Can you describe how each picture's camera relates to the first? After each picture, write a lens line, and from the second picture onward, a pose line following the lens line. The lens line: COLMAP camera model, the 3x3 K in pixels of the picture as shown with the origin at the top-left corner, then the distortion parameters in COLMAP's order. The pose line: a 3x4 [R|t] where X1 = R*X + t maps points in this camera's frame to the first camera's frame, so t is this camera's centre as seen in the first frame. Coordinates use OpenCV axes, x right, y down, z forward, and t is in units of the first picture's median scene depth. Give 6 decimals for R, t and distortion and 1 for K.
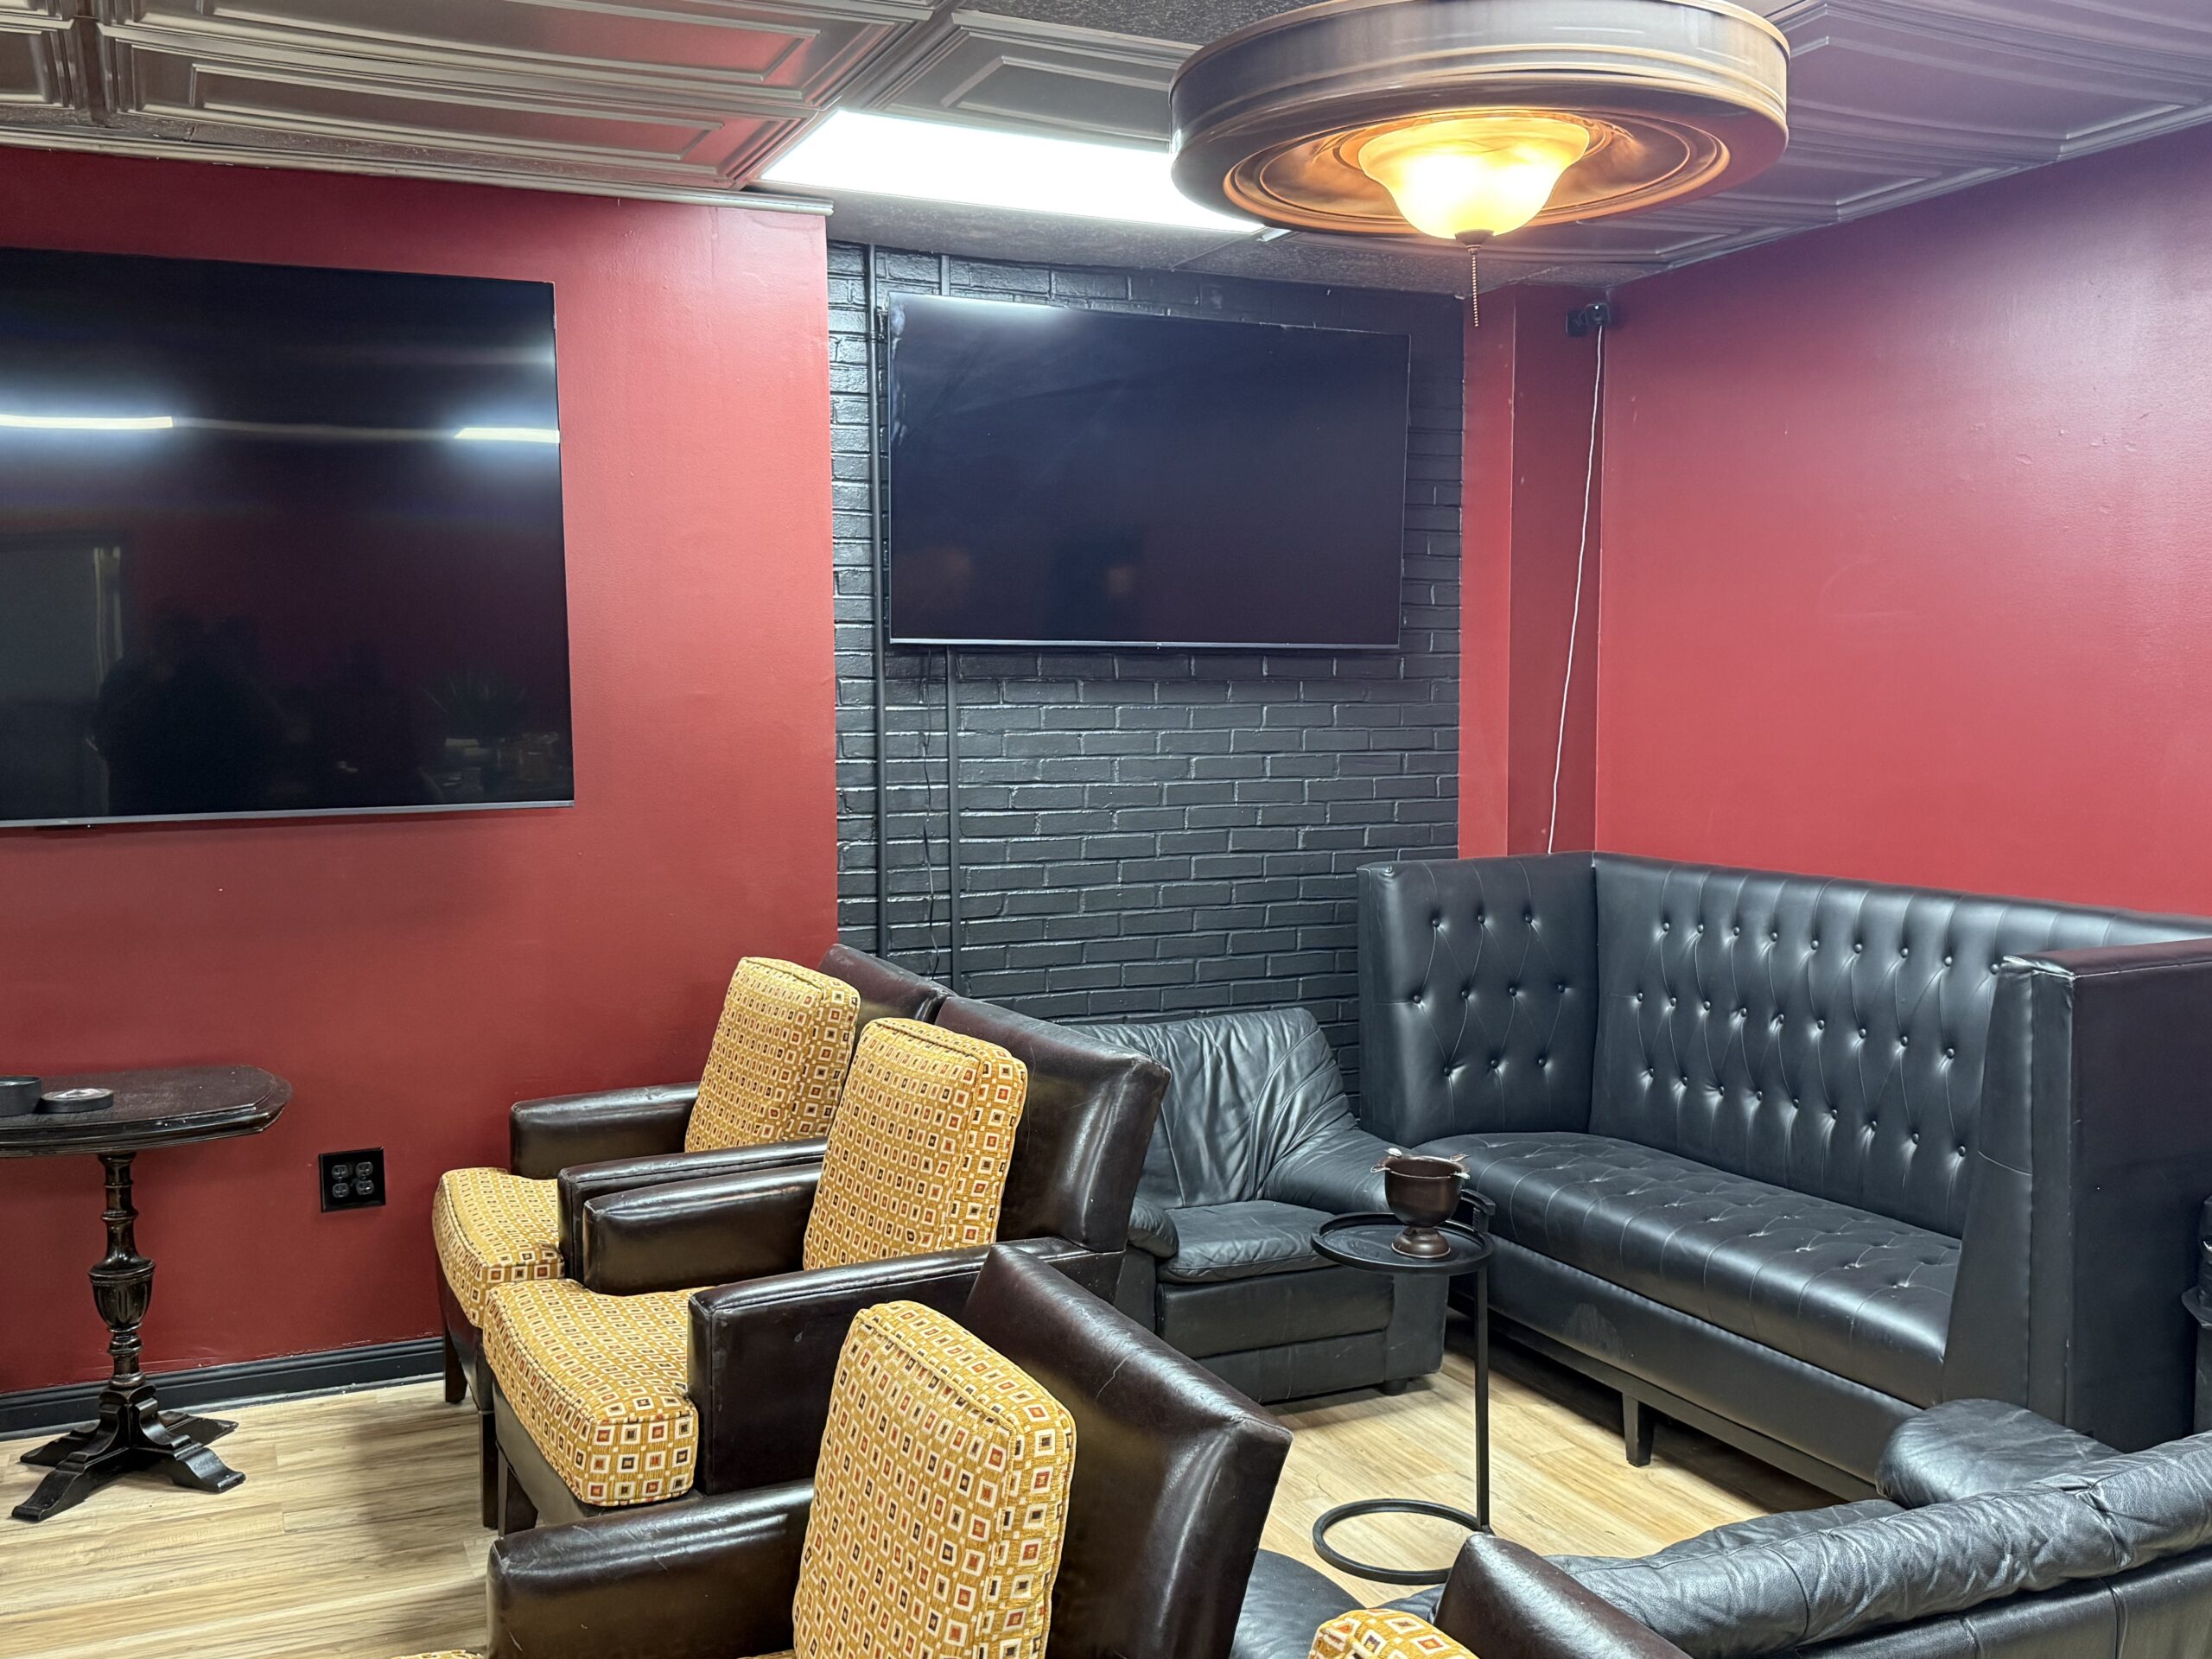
lens RADIAL K [[2038.7, 0, 1050.5], [0, 2038.7, 842.5], [0, 0, 1]] dist [0.009319, 0.003375]
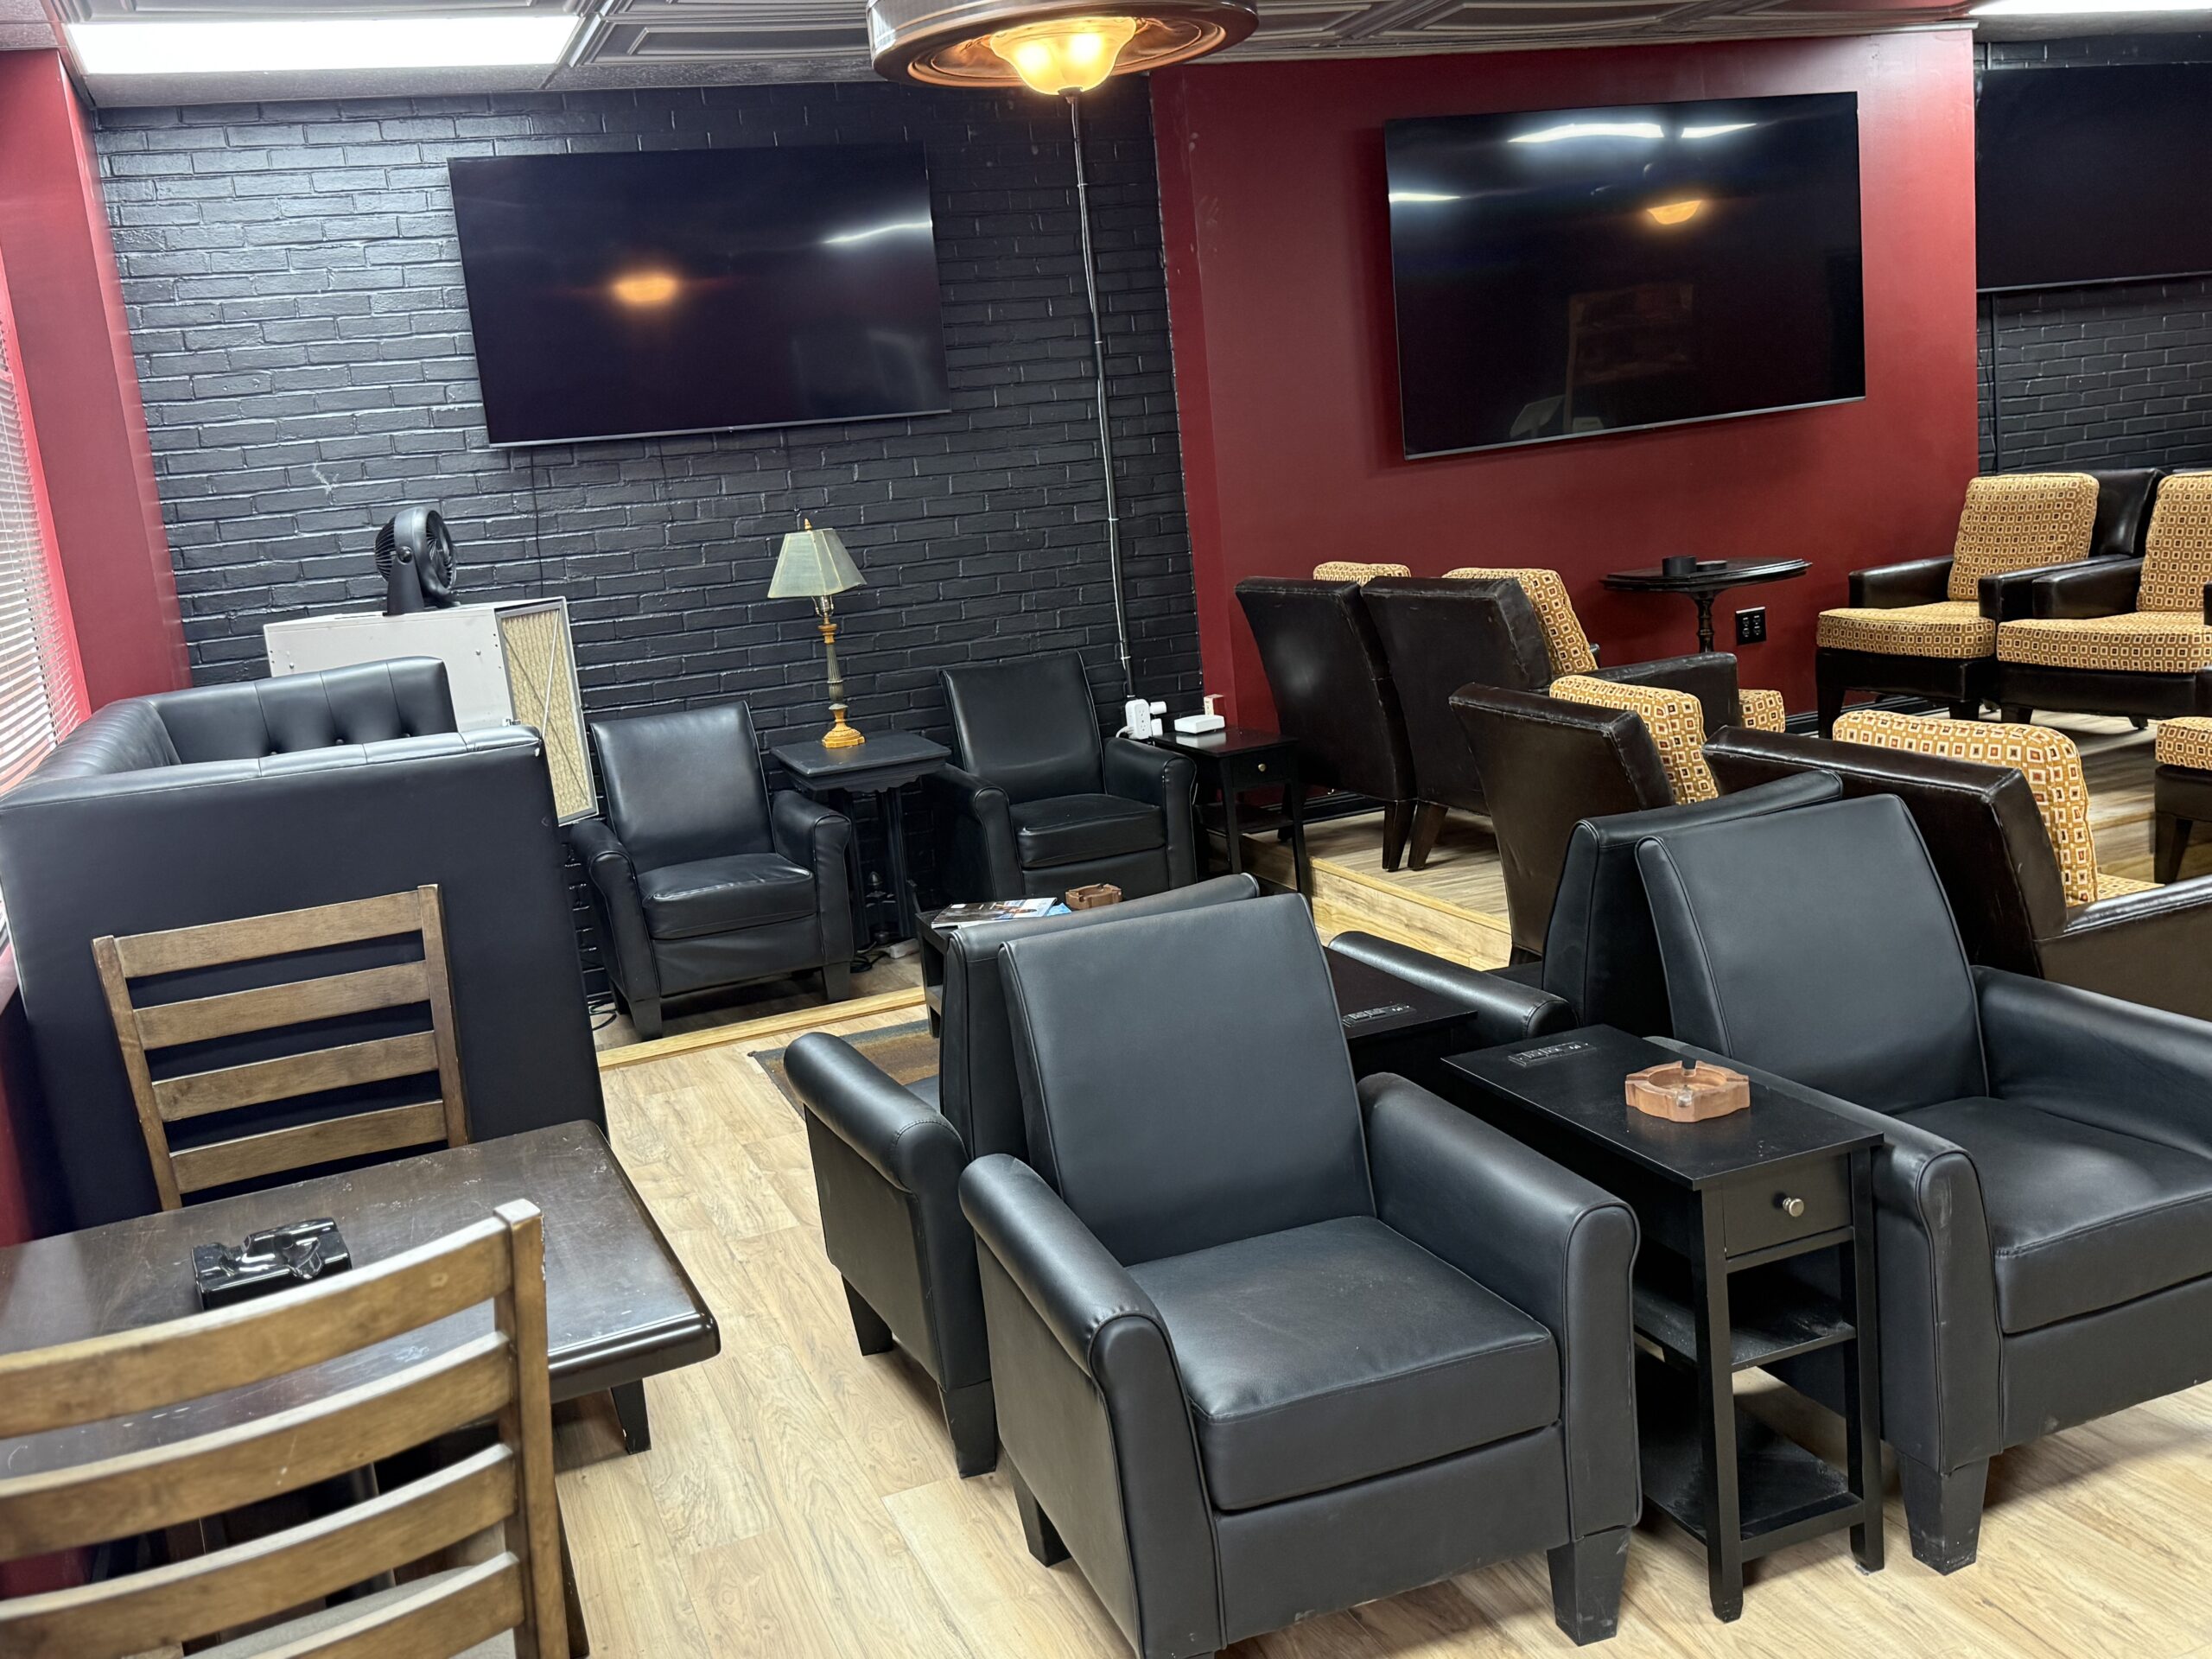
lens RADIAL K [[1985.4, 0, 1097.5], [0, 1985.4, 840.7], [0, 0, 1]] dist [0.173095, -0.351899]
pose [[0.994260, -0.080092, -0.070945, -0.887377], [0.088125, 0.989041, 0.118458, 0.102372], [0.060680, -0.124030, 0.990421, -0.876663]]
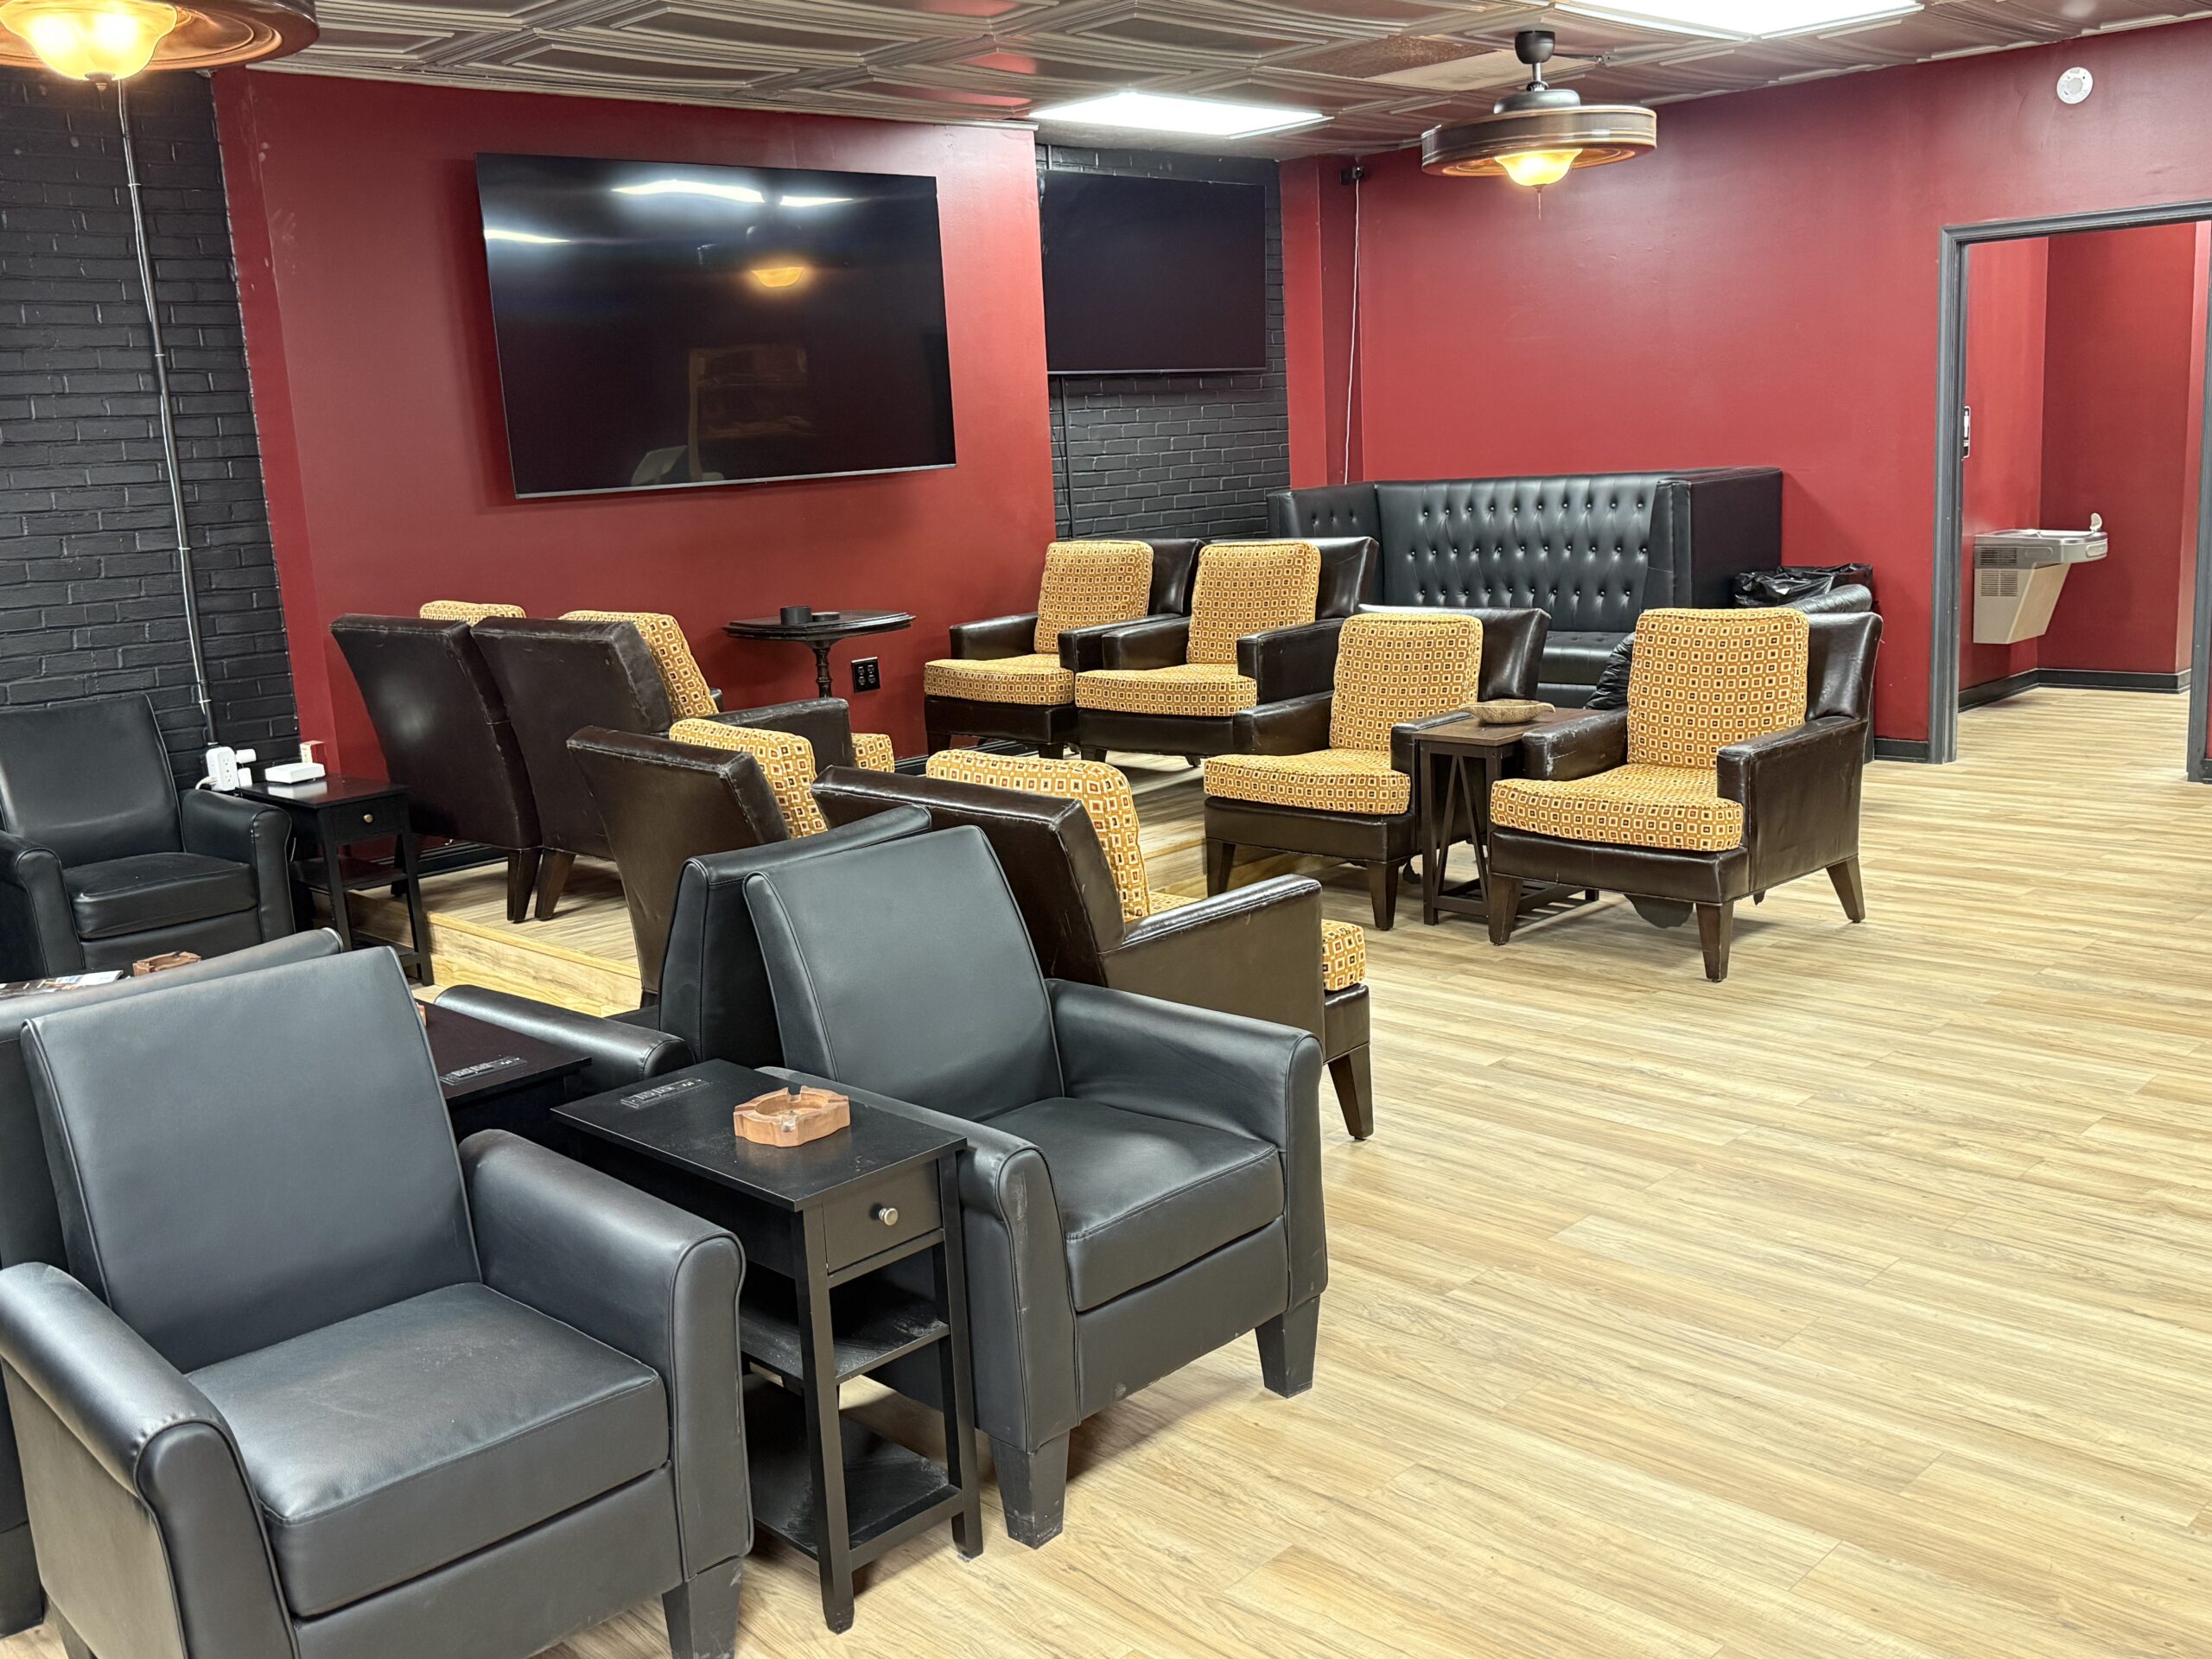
lens RADIAL K [[1985.4, 0, 1097.5], [0, 1985.4, 840.7], [0, 0, 1]] dist [0.173095, -0.351899]
pose [[0.934797, -0.112815, 0.336791, -0.864585], [0.073489, 0.989131, 0.127354, 0.109770], [-0.347498, -0.094299, 0.932927, -0.878507]]
